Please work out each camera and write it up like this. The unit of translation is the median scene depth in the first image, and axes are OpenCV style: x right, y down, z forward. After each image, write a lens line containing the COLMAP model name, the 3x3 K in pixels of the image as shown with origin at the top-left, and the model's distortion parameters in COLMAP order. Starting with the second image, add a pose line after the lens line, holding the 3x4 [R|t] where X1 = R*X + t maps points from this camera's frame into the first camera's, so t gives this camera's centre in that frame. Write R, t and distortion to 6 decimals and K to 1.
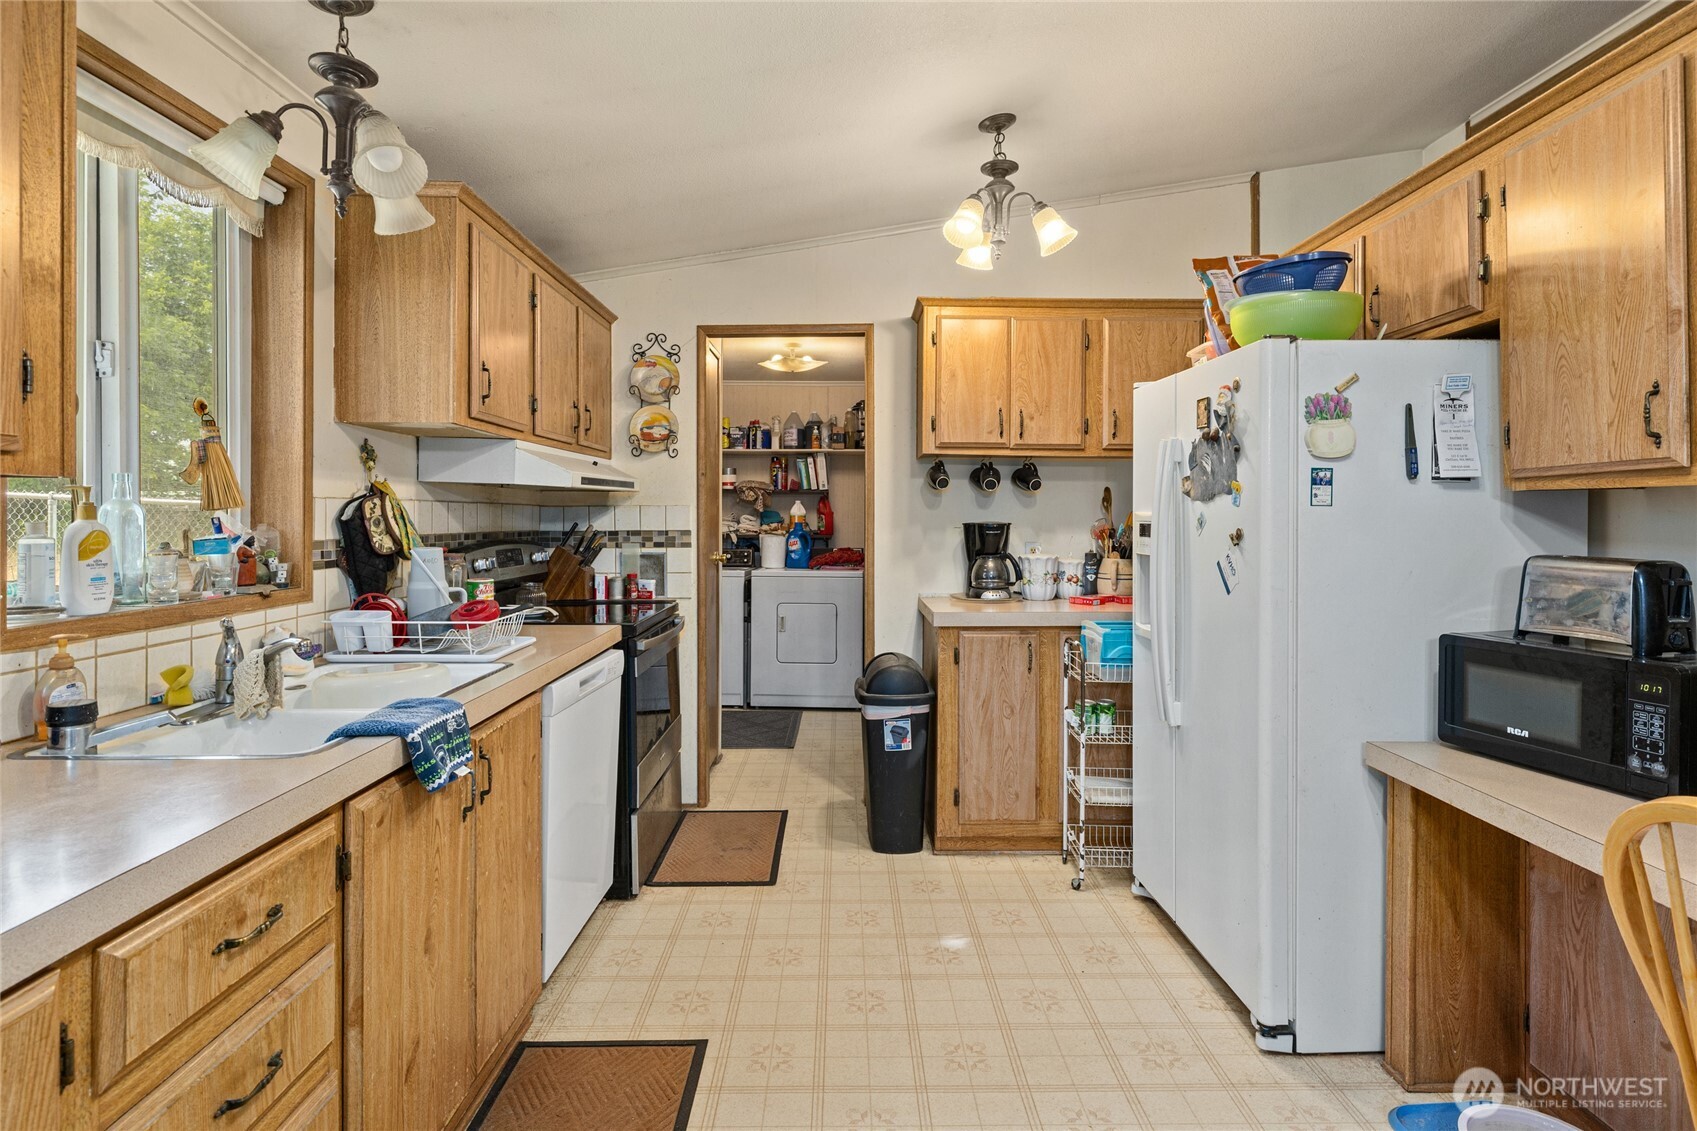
lens RADIAL K [[858.4, 0, 854.9], [0, 858.4, 521.6], [0, 0, 1]] dist [-0.000131, -0.000449]
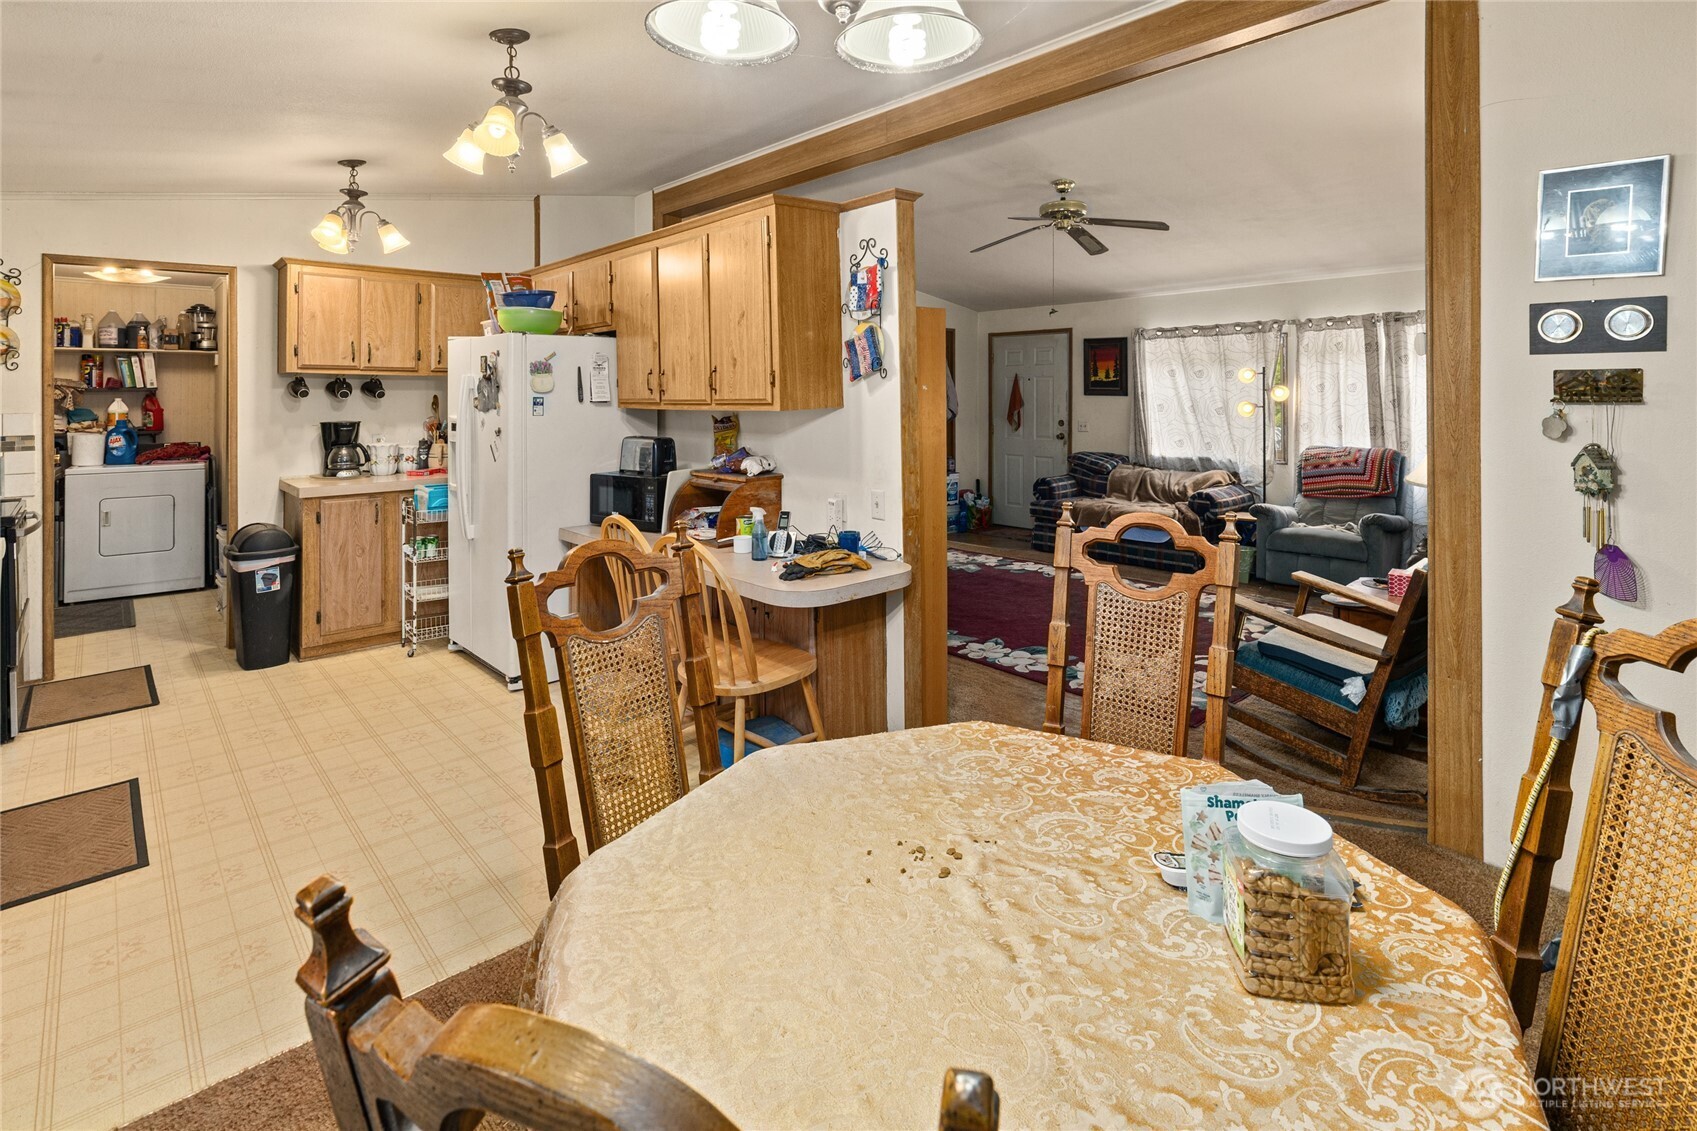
lens RADIAL K [[801.1, 0, 835.8], [0, 801.1, 395.0], [0, 0, 1]] dist [0.009398, -0.003925]
pose [[0.751182, -0.002193, 0.660091, -0.118917], [0.008652, 0.999941, -0.006523, -0.031177], [-0.660038, 0.010612, 0.751157, -0.581677]]
